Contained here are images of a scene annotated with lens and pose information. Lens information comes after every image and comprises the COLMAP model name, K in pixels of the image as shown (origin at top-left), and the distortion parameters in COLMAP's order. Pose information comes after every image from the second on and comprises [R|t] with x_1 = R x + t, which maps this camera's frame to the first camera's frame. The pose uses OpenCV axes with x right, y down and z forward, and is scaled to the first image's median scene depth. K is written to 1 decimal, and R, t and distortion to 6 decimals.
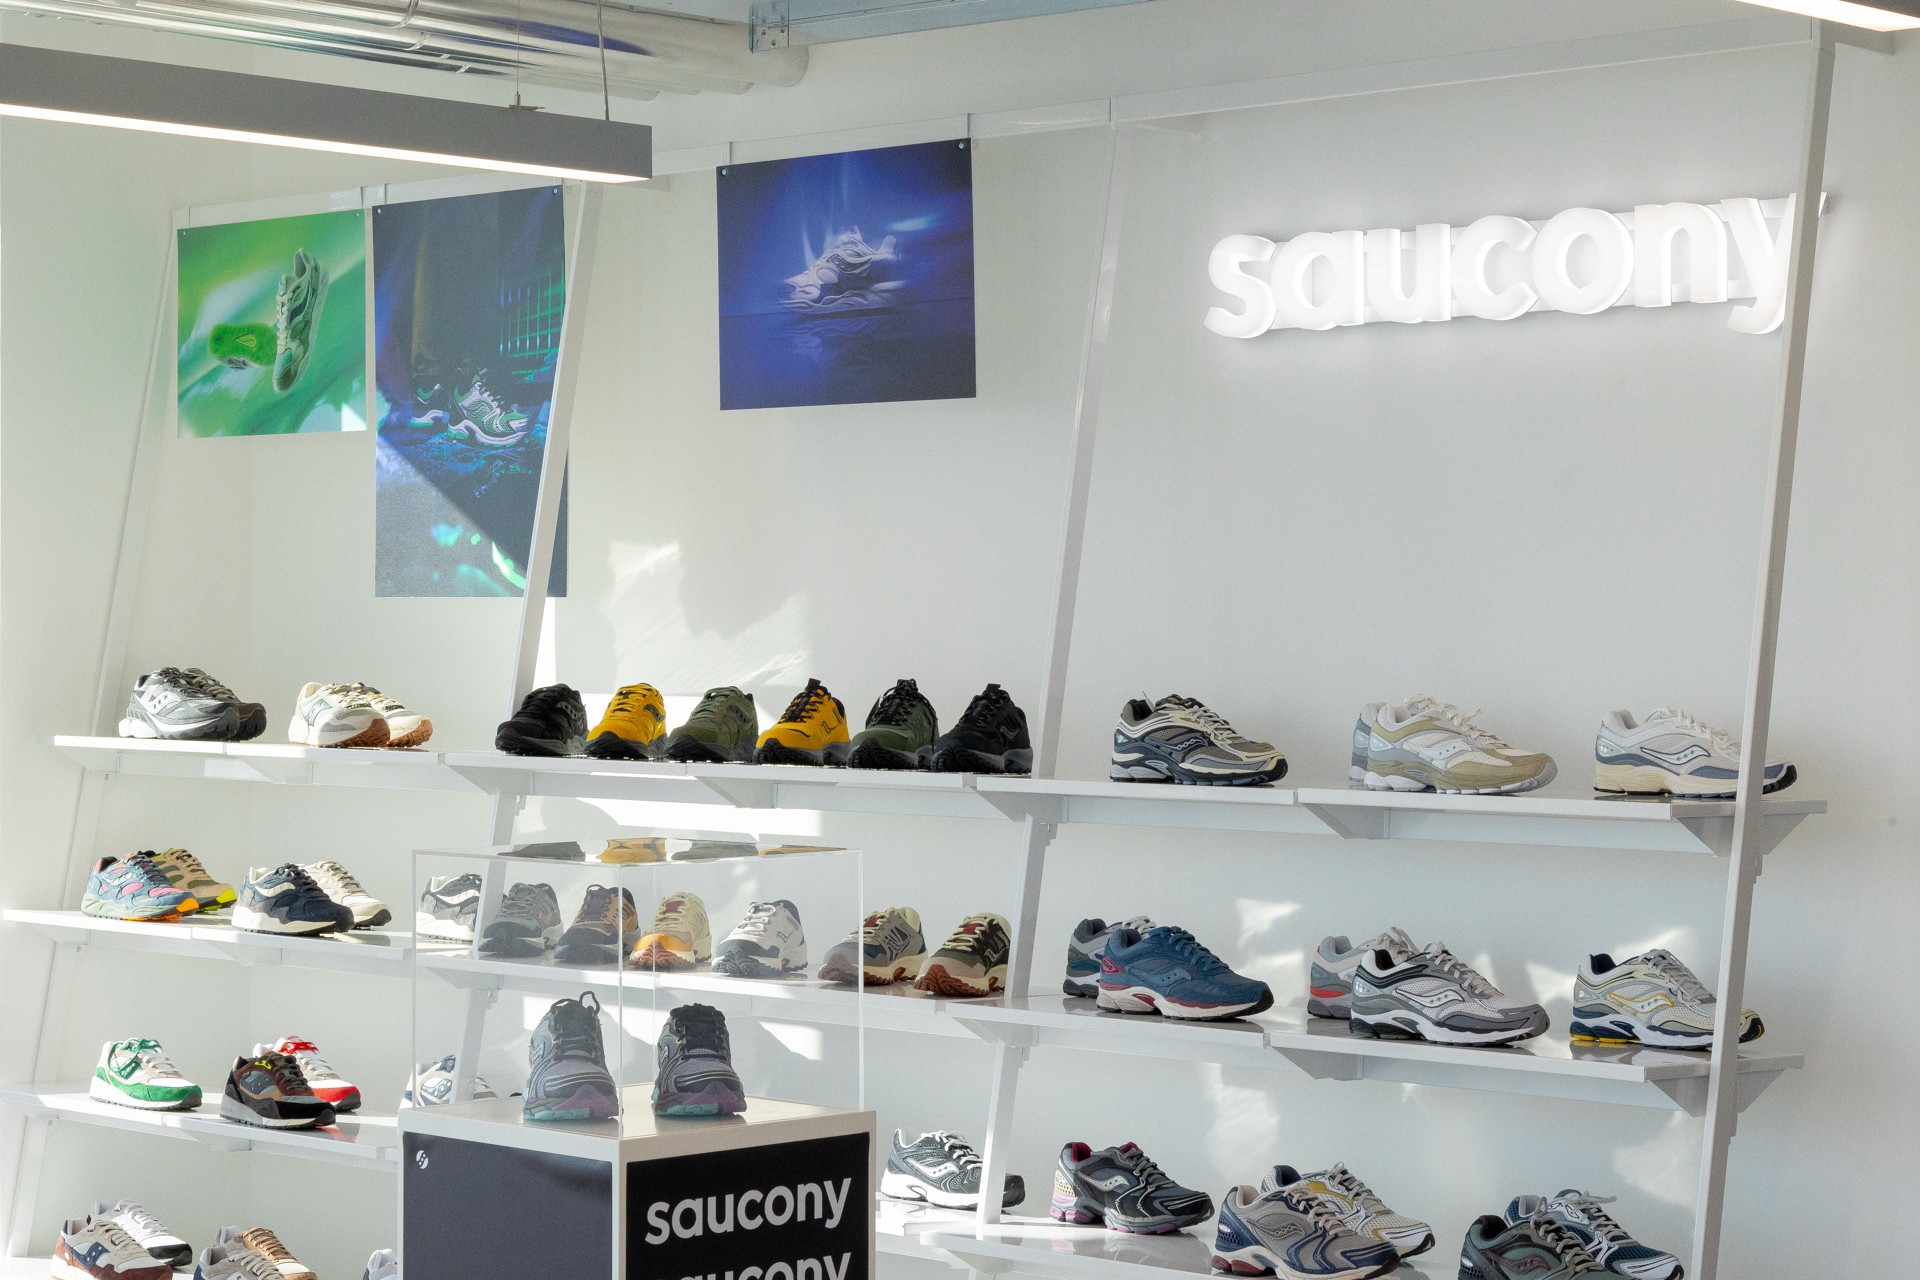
lens RADIAL K [[3869.2, 0, 952.2], [0, 3869.2, 642.8], [0, 0, 1]] dist [0.003221, 0.000000]
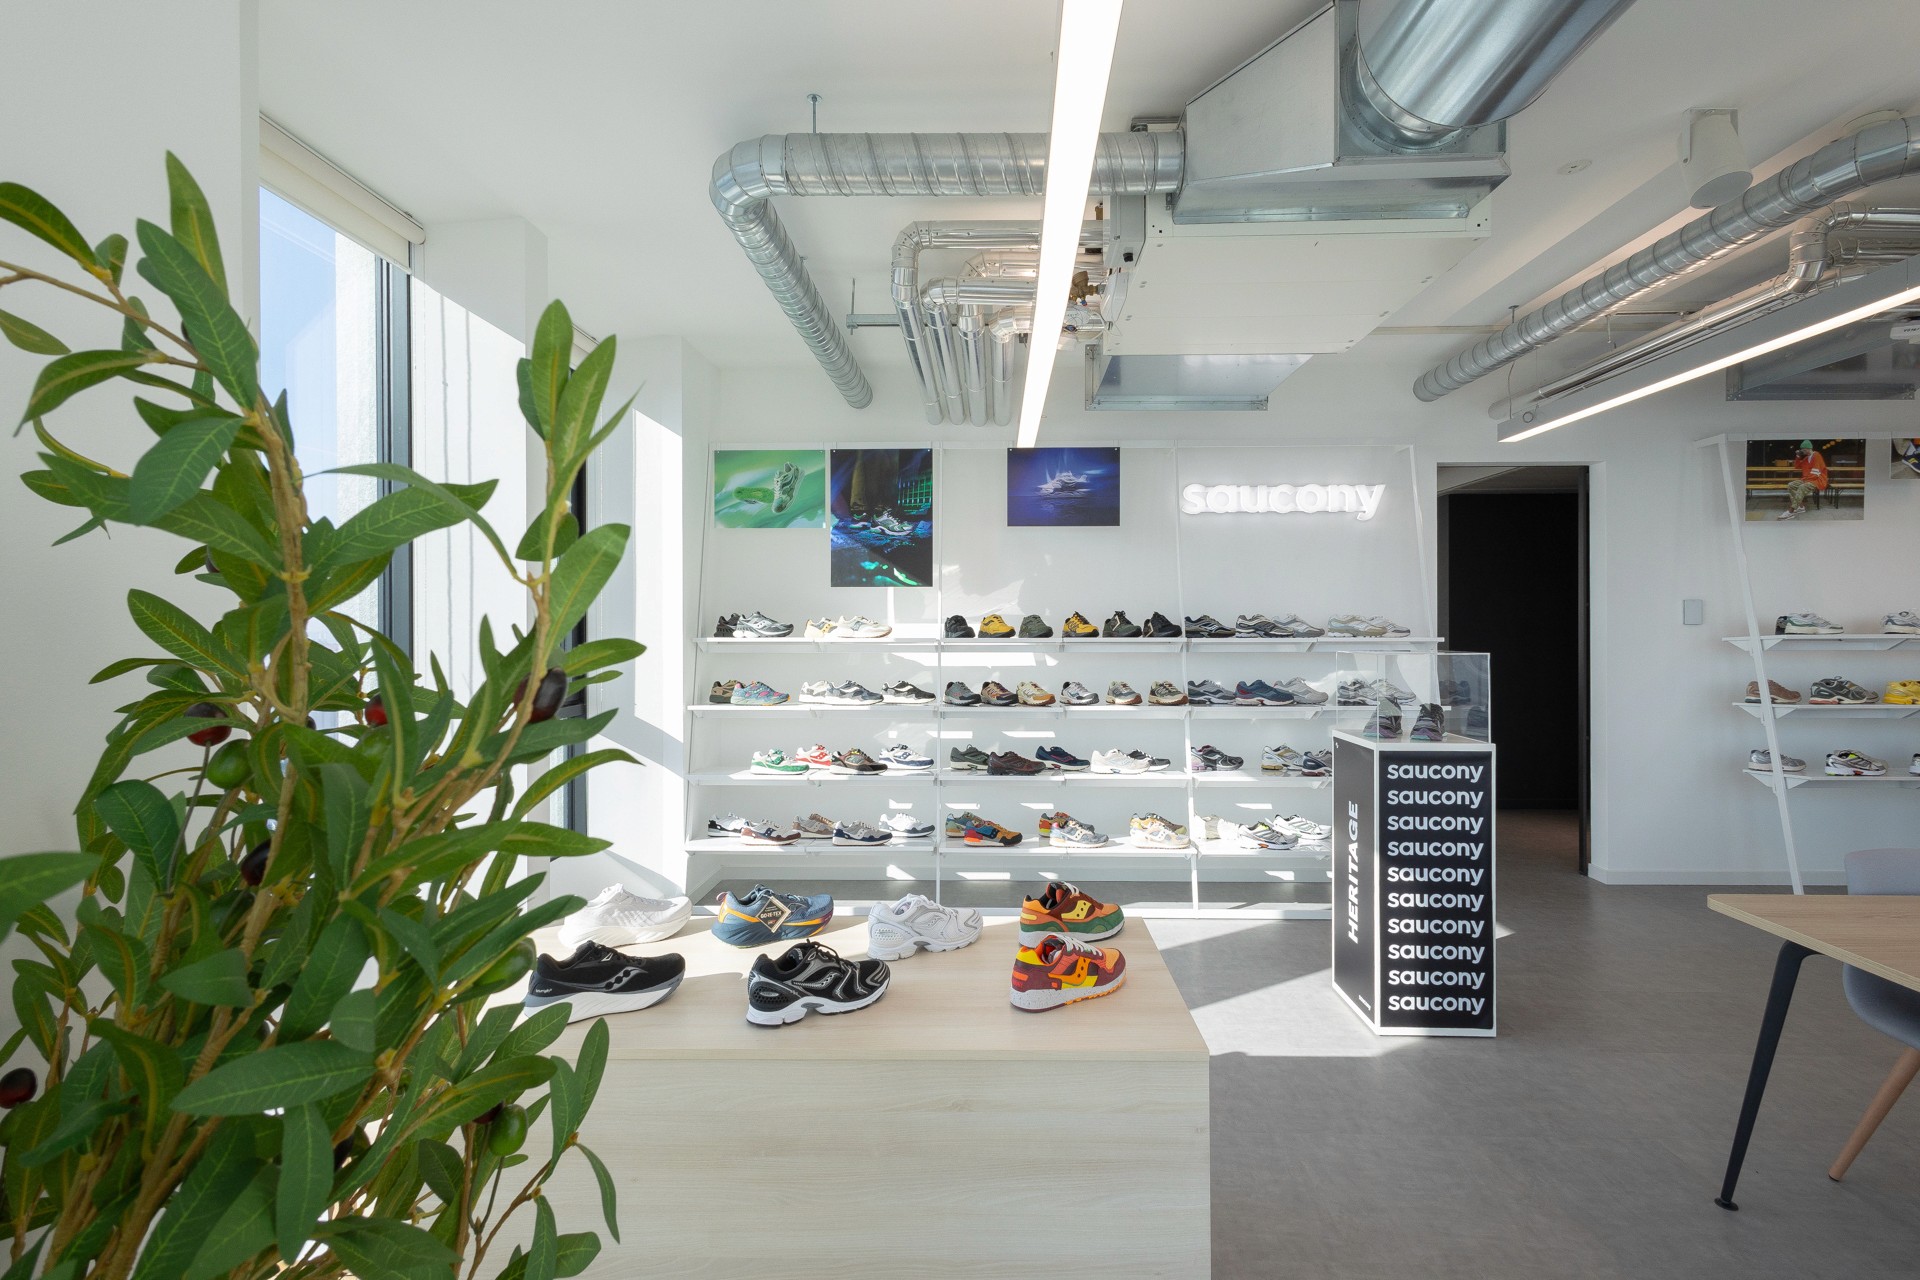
lens RADIAL K [[891.4, 0, 965.4], [0, 891.4, 629.9], [0, 0, 1]] dist [0.014826, -0.004189]
pose [[0.744645, -0.010653, 0.667375, -0.580176], [0.006359, 0.999940, 0.008867, 0.016856], [-0.667430, -0.002359, 0.744669, 0.500915]]
